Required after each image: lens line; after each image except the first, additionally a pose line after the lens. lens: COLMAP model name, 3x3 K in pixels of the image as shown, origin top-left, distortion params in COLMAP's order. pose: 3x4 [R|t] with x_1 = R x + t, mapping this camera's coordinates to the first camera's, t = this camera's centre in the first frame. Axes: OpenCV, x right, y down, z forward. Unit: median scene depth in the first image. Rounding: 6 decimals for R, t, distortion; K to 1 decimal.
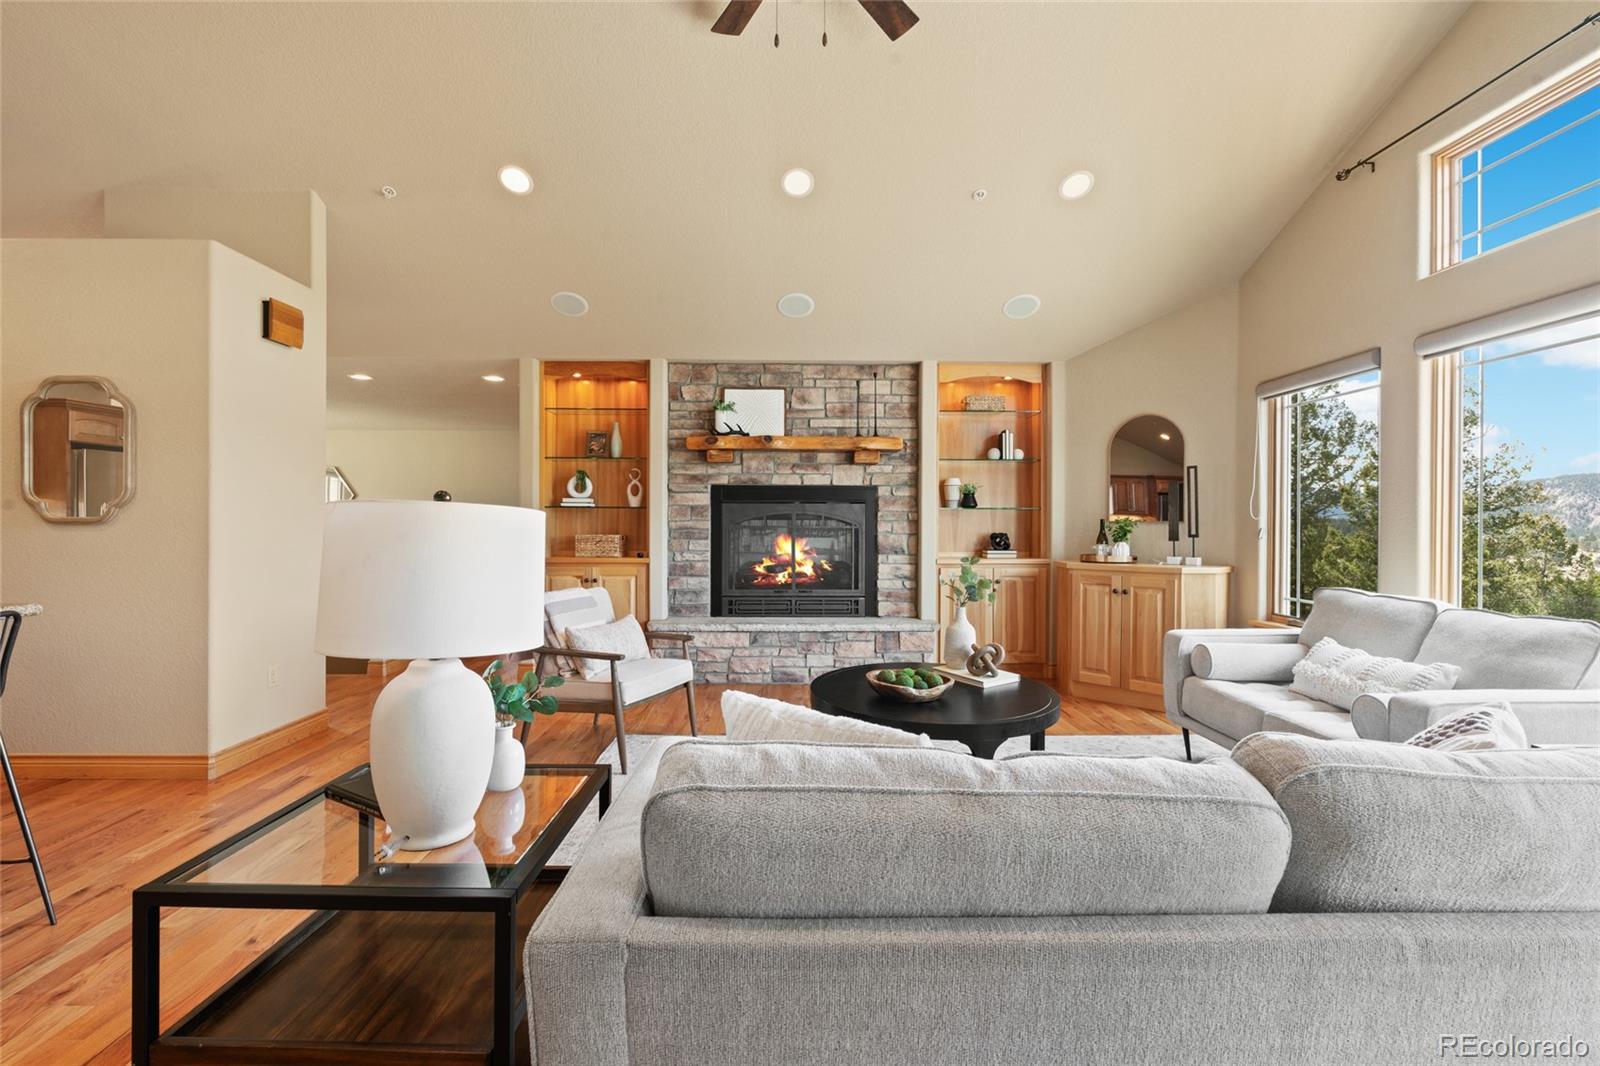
lens RADIAL K [[697.7, 0, 800.0], [0, 697.7, 533.0], [0, 0, 1]] dist [-0.000356, -0.000025]
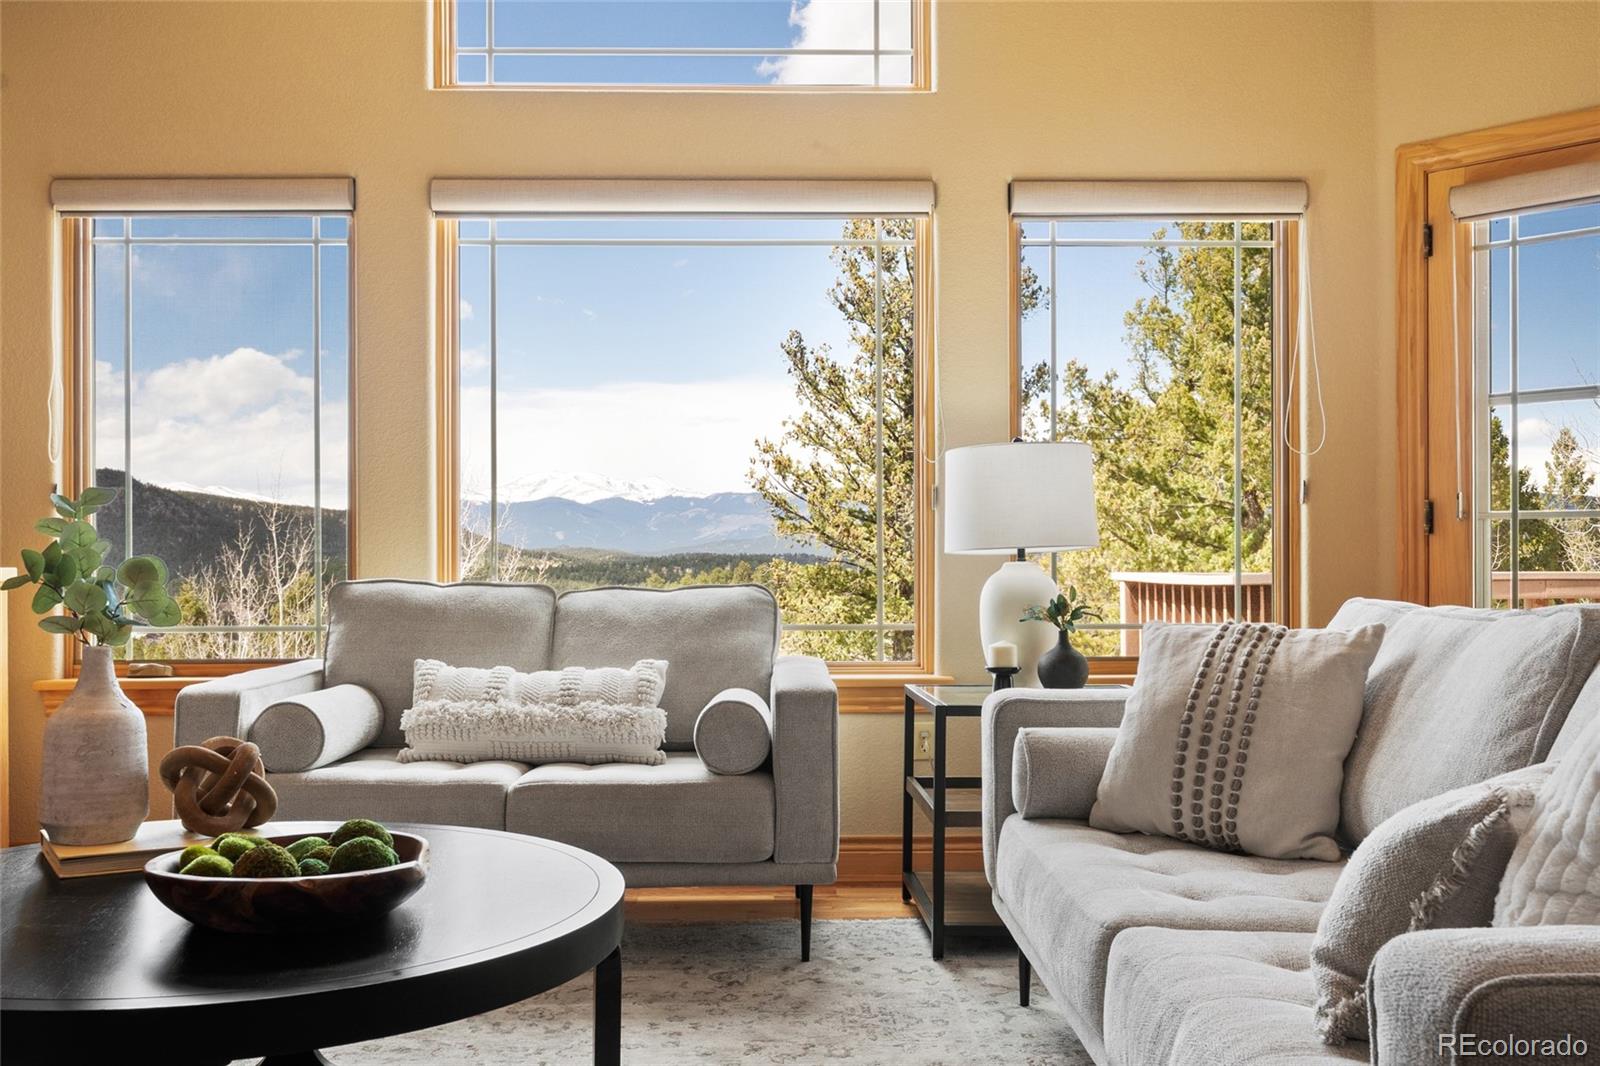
lens RADIAL K [[1427.4, 0, 797.6], [0, 1427.4, 557.0], [0, 0, 1]] dist [0.008133, 0.004612]
pose [[-0.001004, -0.000435, 0.999999, -0.248610], [0.012126, 0.999926, 0.000447, 0.038313], [-0.999926, 0.012126, -0.000999, 0.396854]]
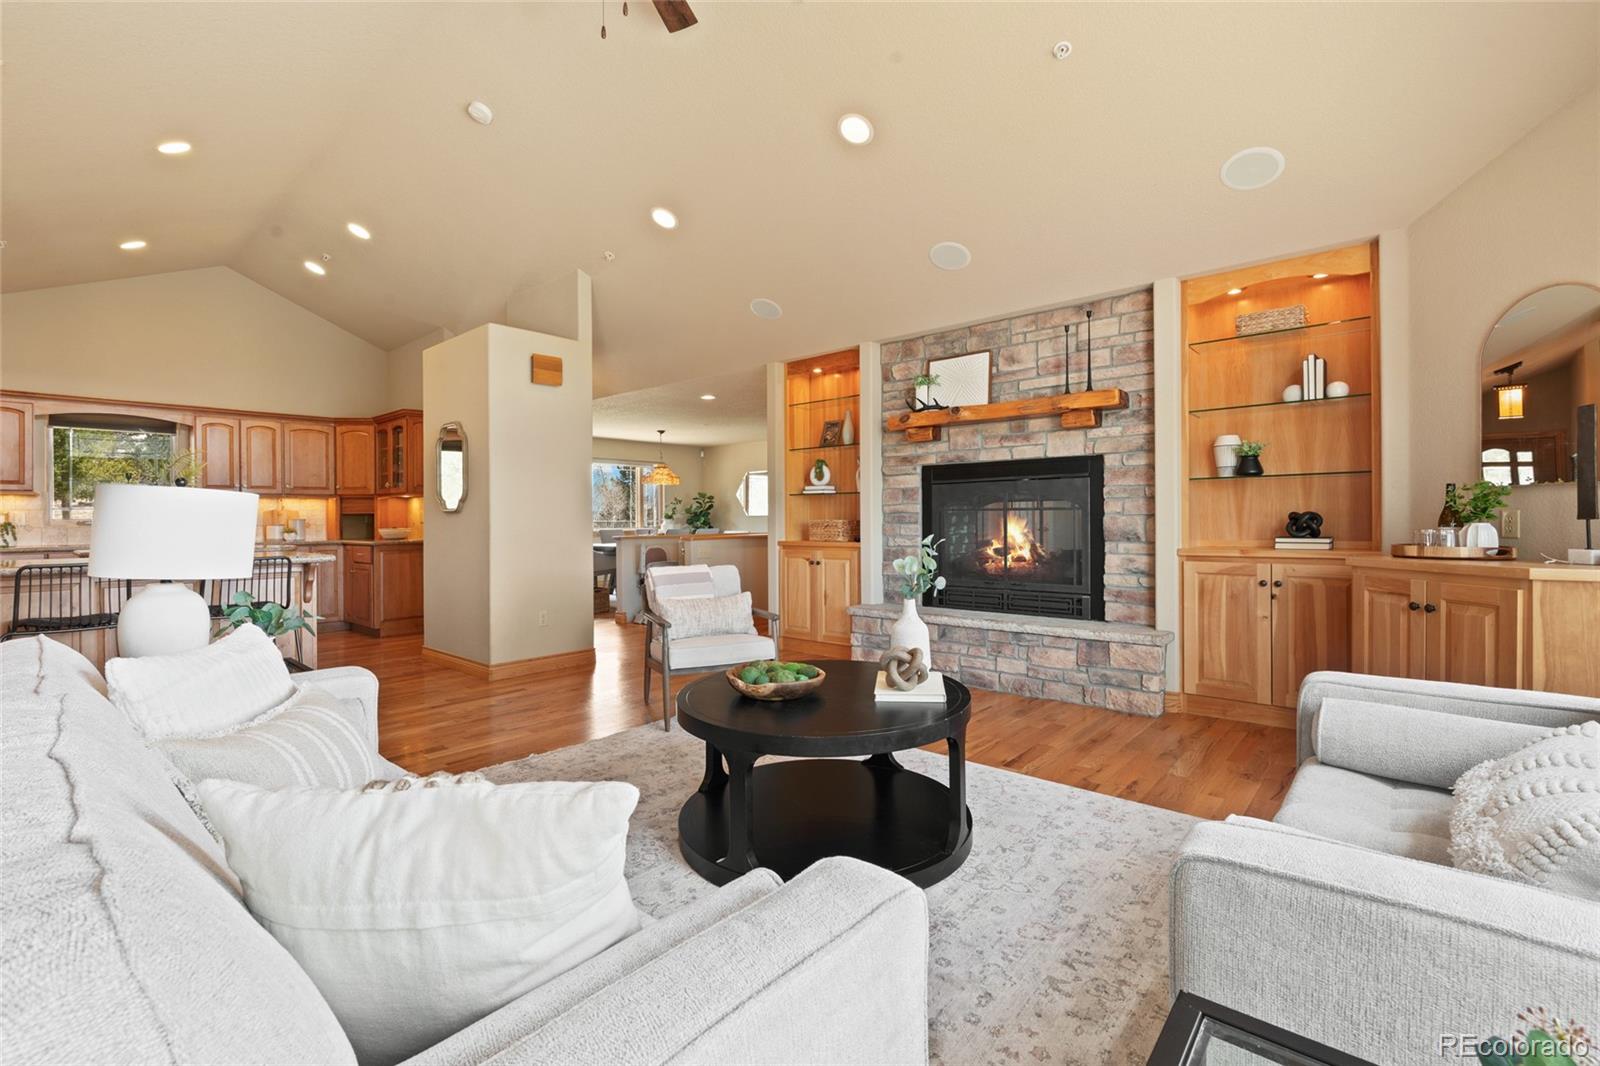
lens RADIAL K [[704.7, 0, 804.4], [0, 704.7, 525.8], [0, 0, 1]] dist [-0.000372, 0.000119]
pose [[0.741422, -0.003776, -0.671028, 0.395488], [0.003094, 0.999993, -0.002208, 0.013599], [0.671032, -0.000439, 0.741428, 0.189411]]
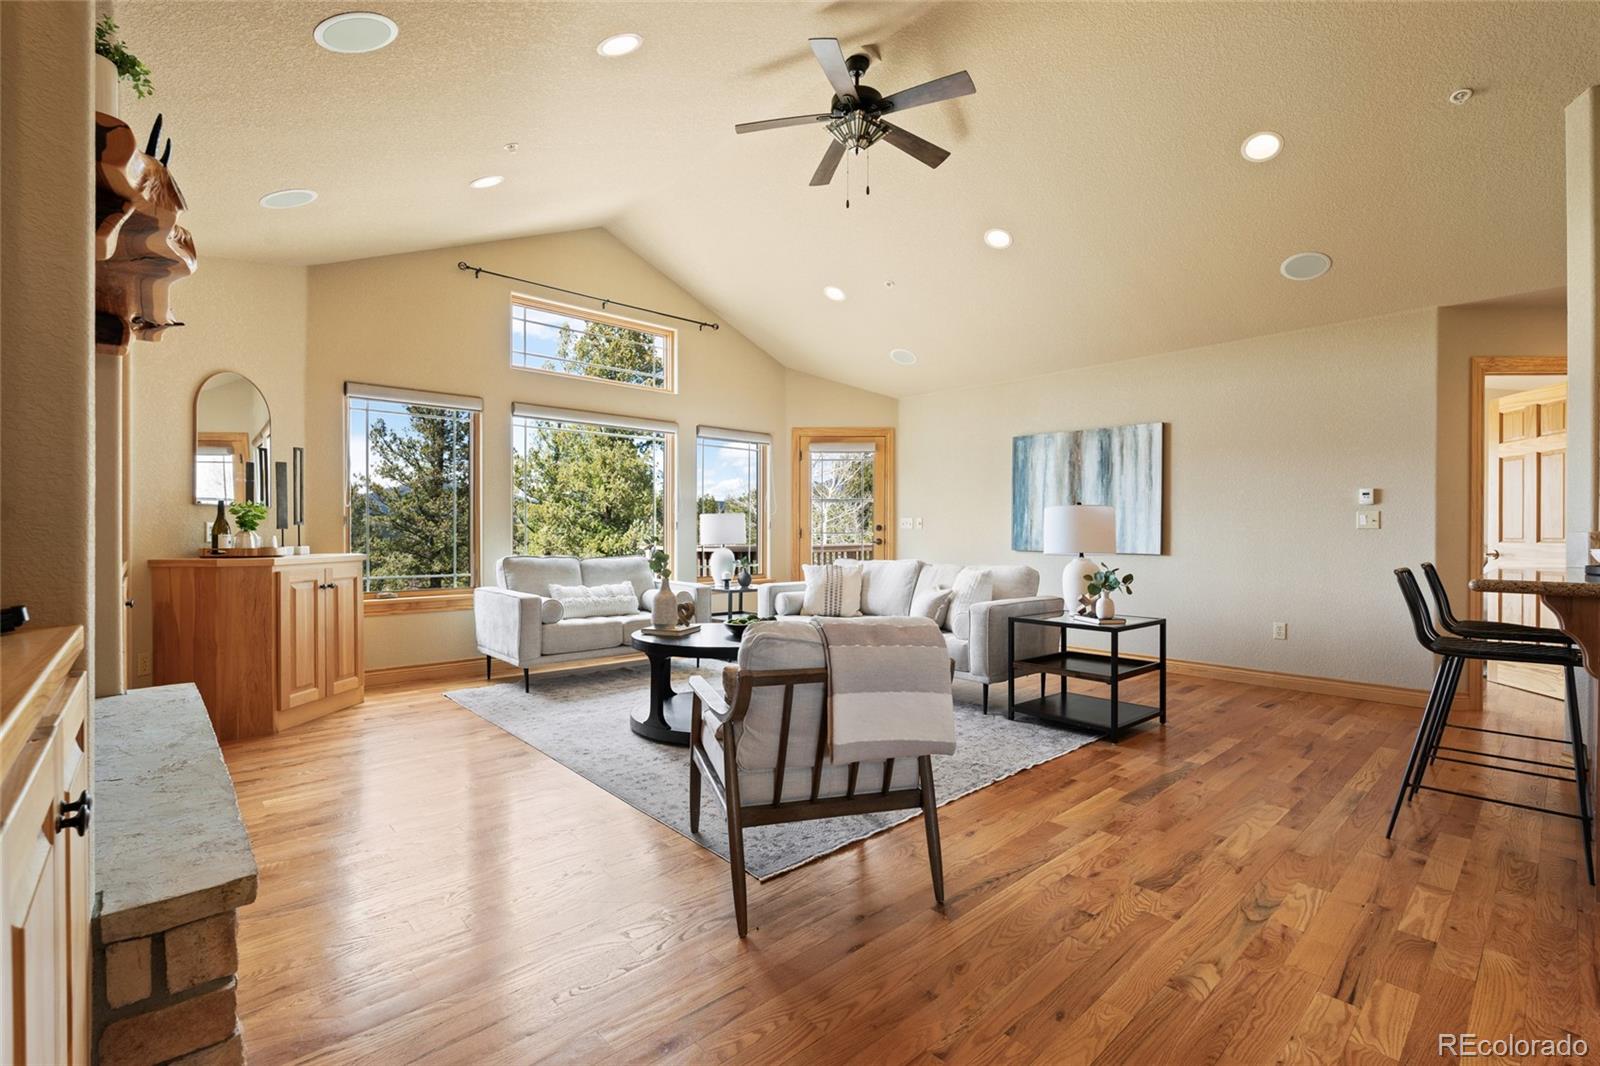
lens RADIAL K [[707.5, 0, 800.0], [0, 707.5, 533.0], [0, 0, 1]] dist [-0.001715, -0.000263]
pose [[-0.661523, -0.007700, 0.749885, -0.500027], [0.000008, 0.999947, 0.010275, 0.006557], [-0.749925, 0.006803, -0.661488, 0.957369]]
